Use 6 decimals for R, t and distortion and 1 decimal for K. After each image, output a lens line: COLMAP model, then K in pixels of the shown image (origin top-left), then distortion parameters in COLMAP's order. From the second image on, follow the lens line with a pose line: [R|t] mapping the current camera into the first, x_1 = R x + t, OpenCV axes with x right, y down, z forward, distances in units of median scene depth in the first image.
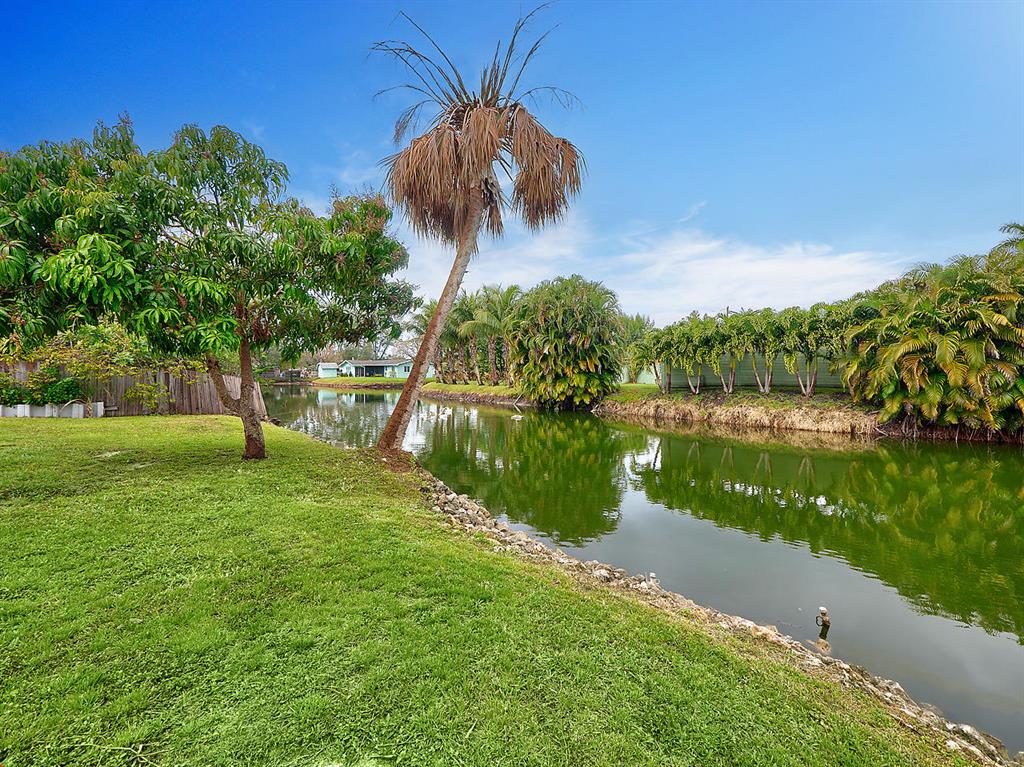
lens RADIAL K [[431.4, 0, 514.0], [0, 431.4, 377.5], [0, 0, 1]] dist [0.000105, -0.000255]
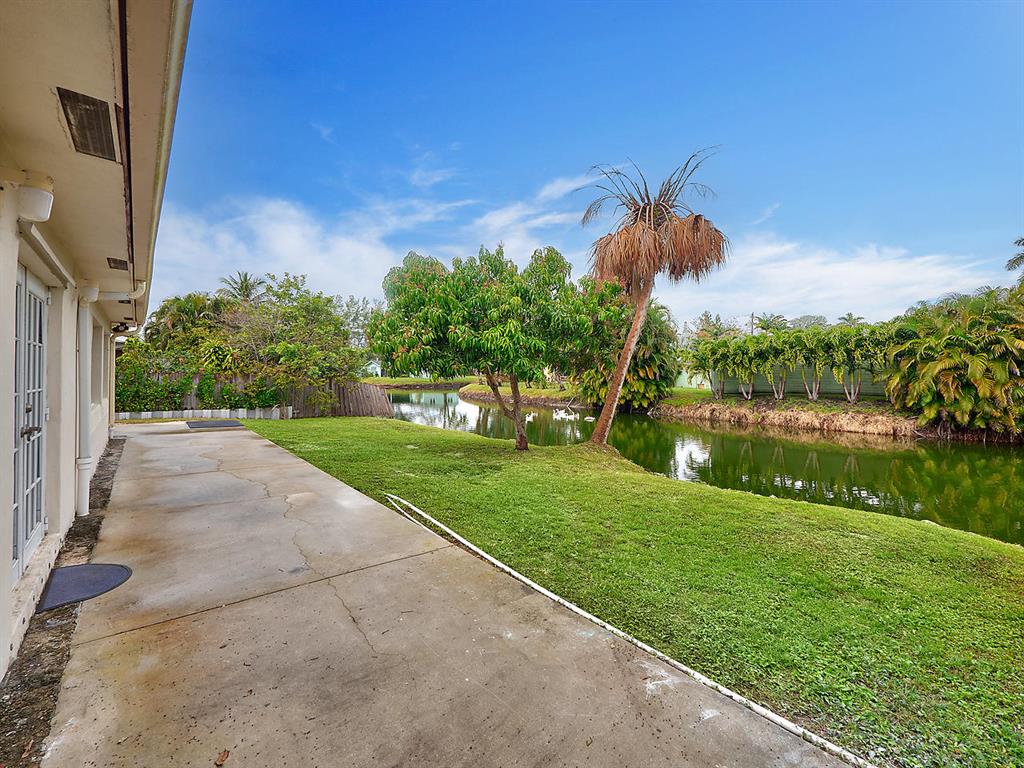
lens RADIAL K [[441.8, 0, 510.6], [0, 441.8, 369.0], [0, 0, 1]] dist [0.001488, -0.000423]
pose [[0.999971, 0.005423, -0.005253, -0.254131], [-0.005500, 0.999876, -0.014754, -0.027458], [0.005172, 0.014782, 0.999877, -0.213492]]
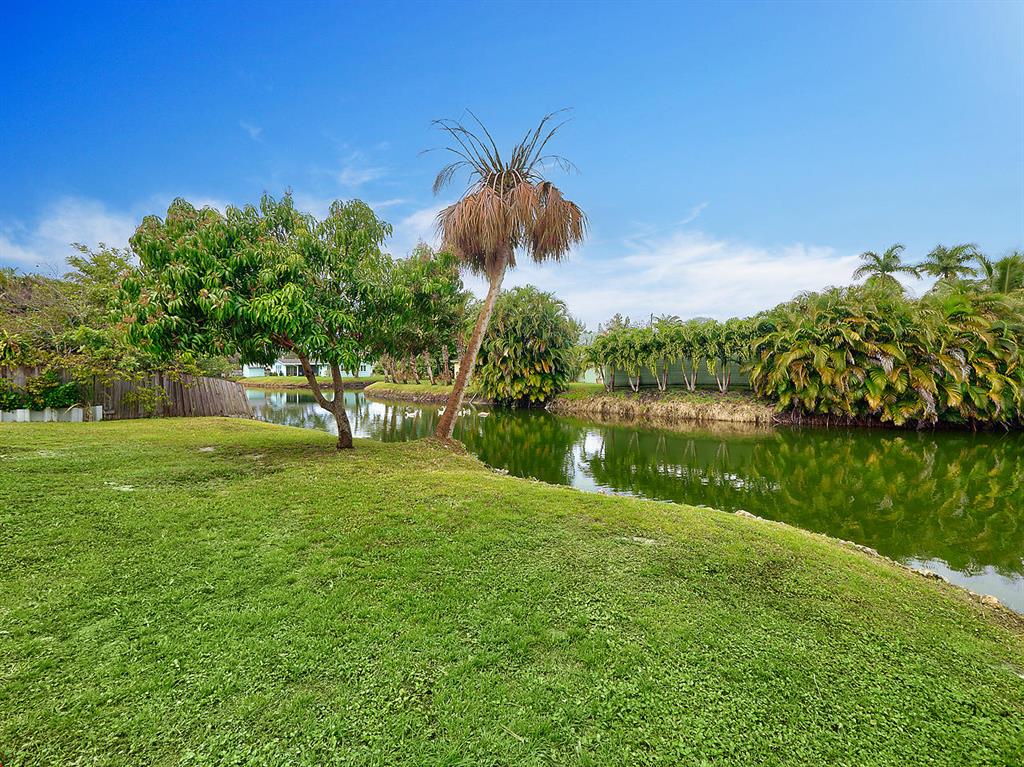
lens RADIAL K [[431.4, 0, 514.0], [0, 431.4, 377.5], [0, 0, 1]] dist [0.000105, -0.000255]
pose [[0.985708, -0.003502, 0.168425, -0.131191], [0.002718, 0.999984, 0.004886, -0.009472], [-0.168440, -0.004358, 0.985702, -0.129047]]
